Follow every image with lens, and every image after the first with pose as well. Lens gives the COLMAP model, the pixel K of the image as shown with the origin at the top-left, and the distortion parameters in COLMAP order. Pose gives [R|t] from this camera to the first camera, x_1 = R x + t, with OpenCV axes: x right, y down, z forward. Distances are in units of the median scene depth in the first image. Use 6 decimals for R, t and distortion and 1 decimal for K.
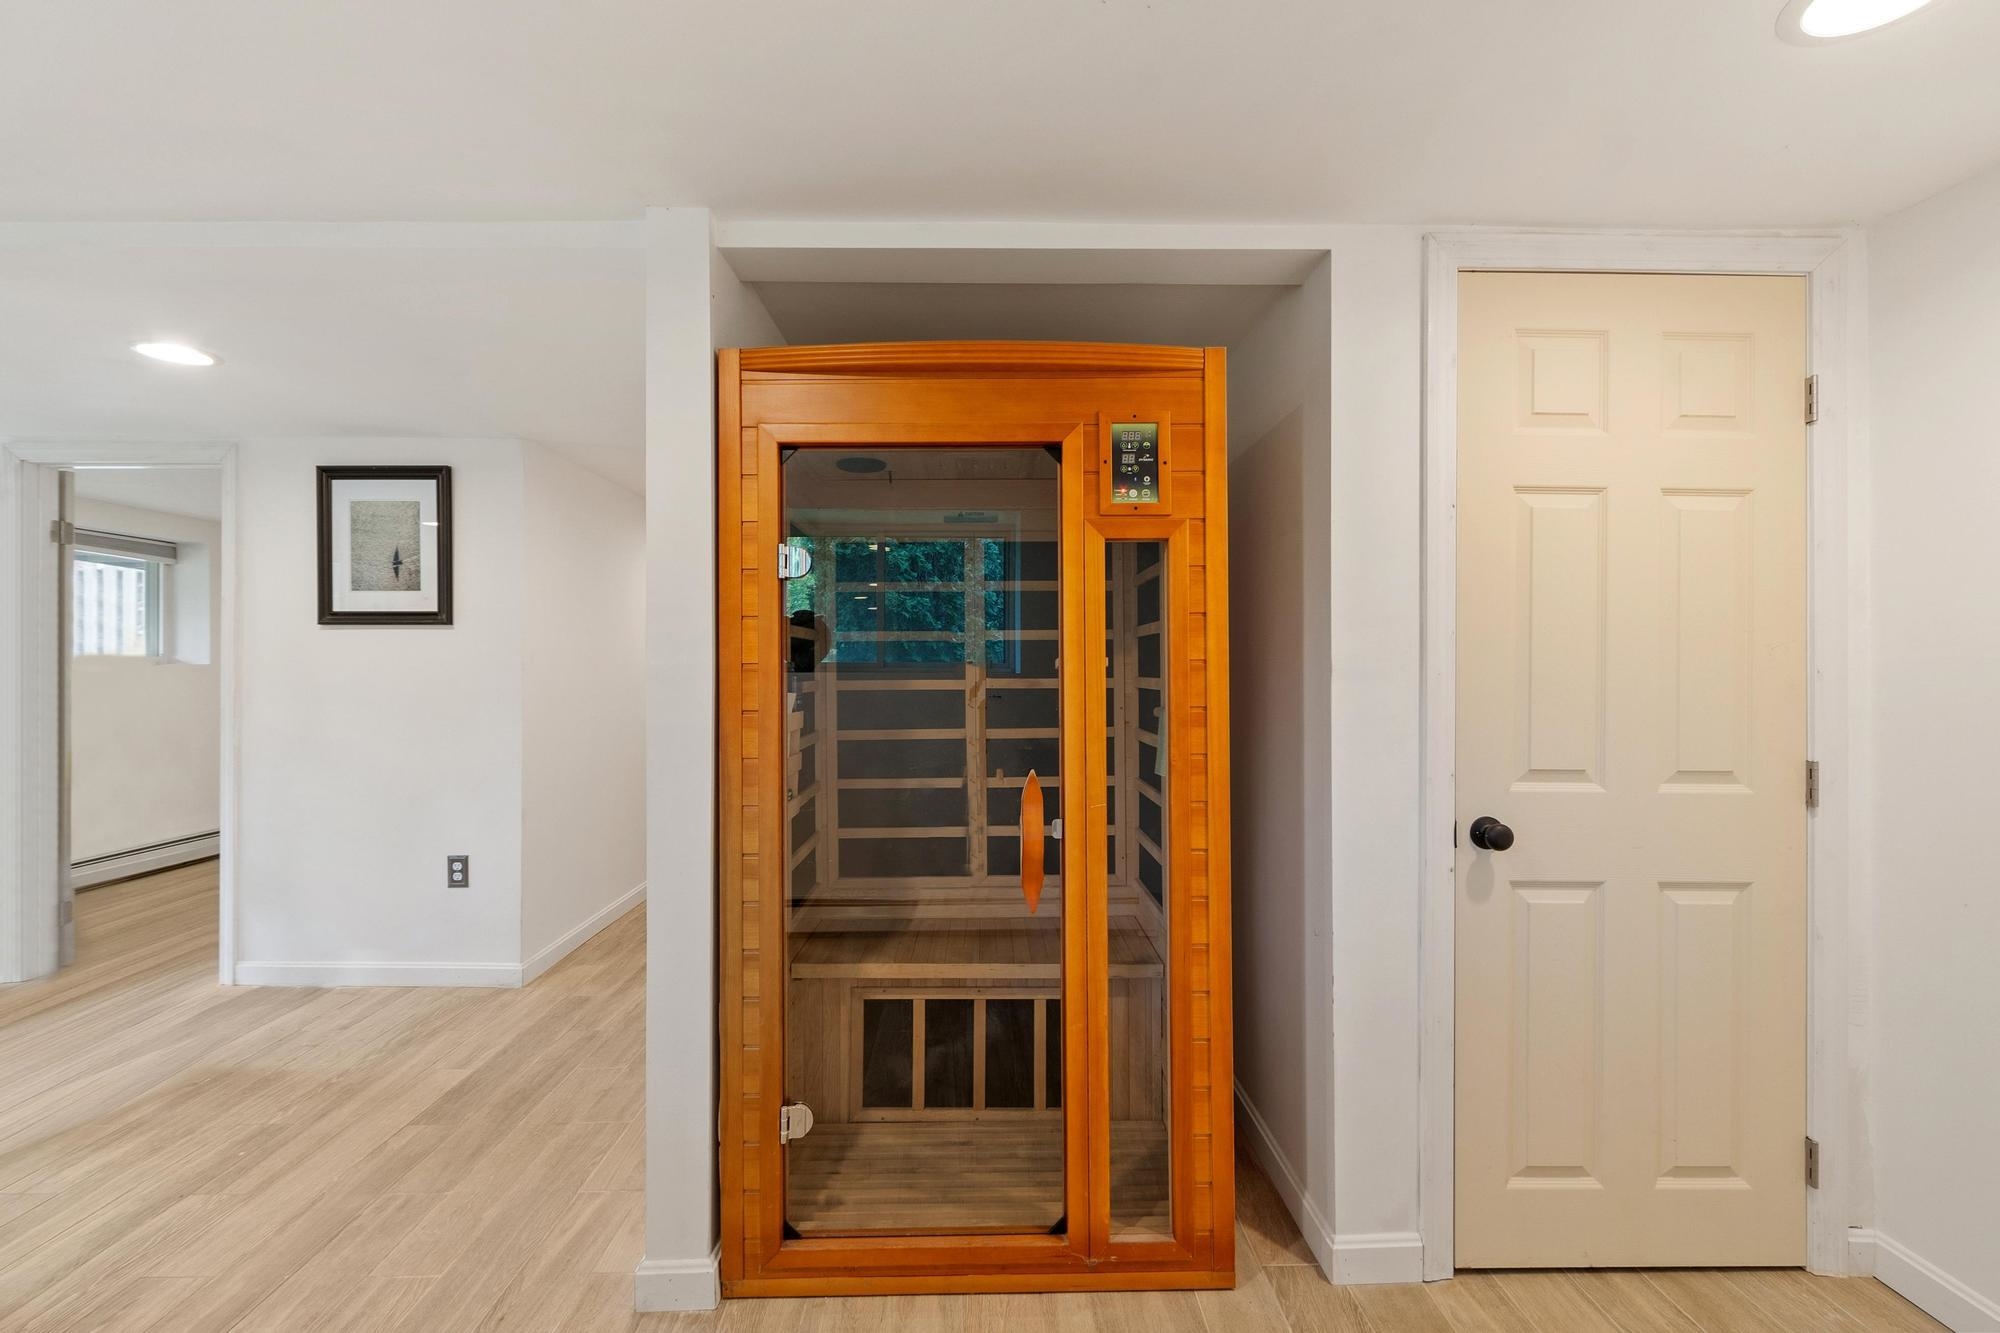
lens RADIAL K [[871.1, 0, 1000.0], [0, 871.1, 666.5], [0, 0, 1]] dist [0.000343, -0.000443]
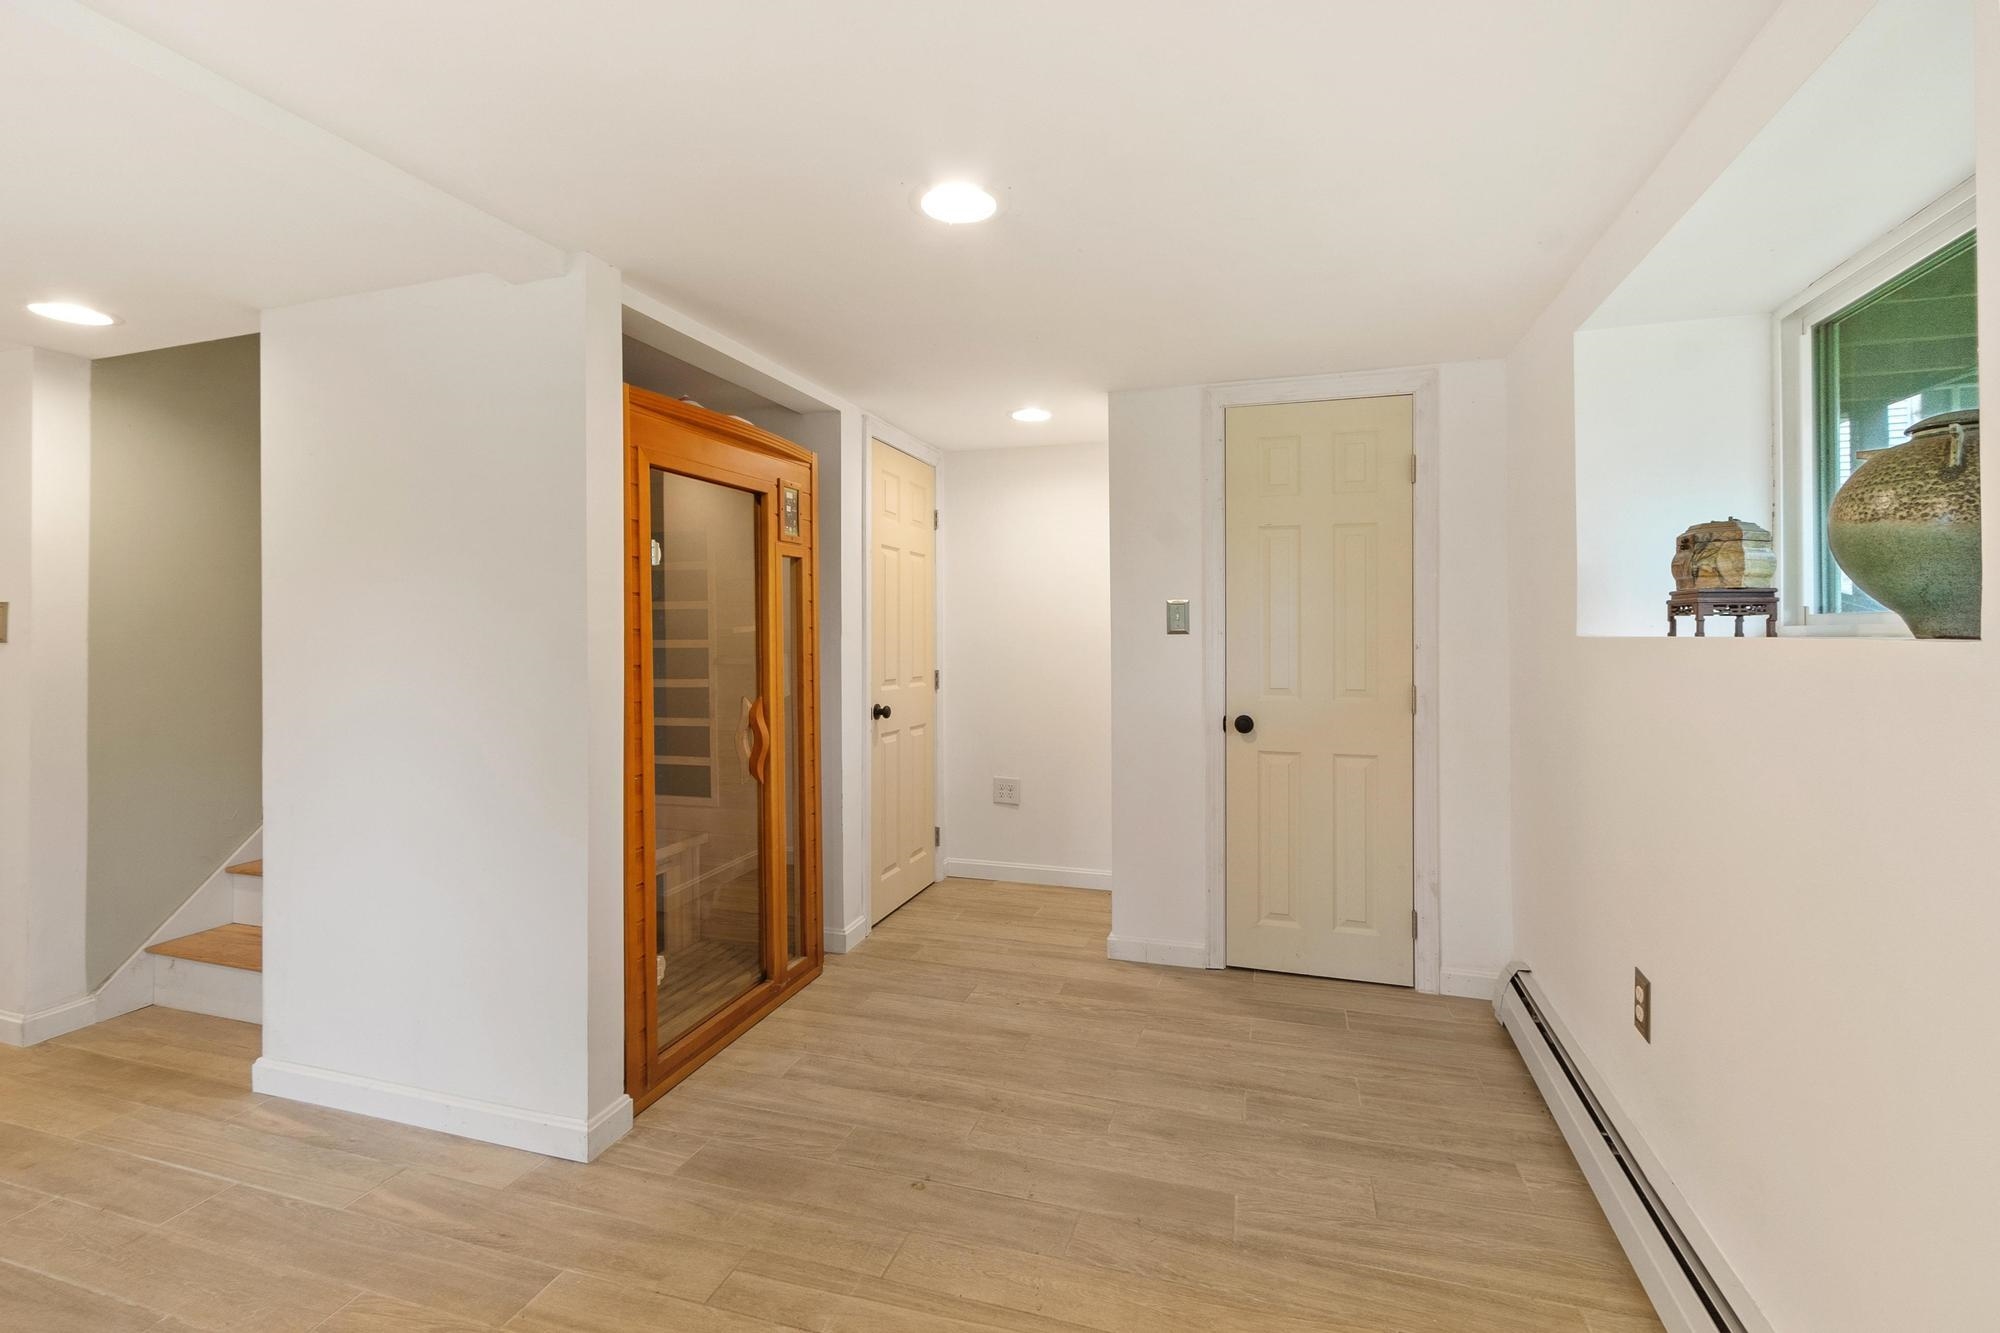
lens RADIAL K [[887.6, 0, 998.8], [0, 887.6, 647.7], [0, 0, 1]] dist [-0.000051, -0.000478]
pose [[0.315667, -0.020041, 0.948658, -1.353459], [0.005065, 0.999798, 0.019436, 0.000412], [-0.948856, -0.001331, 0.315705, 0.064709]]
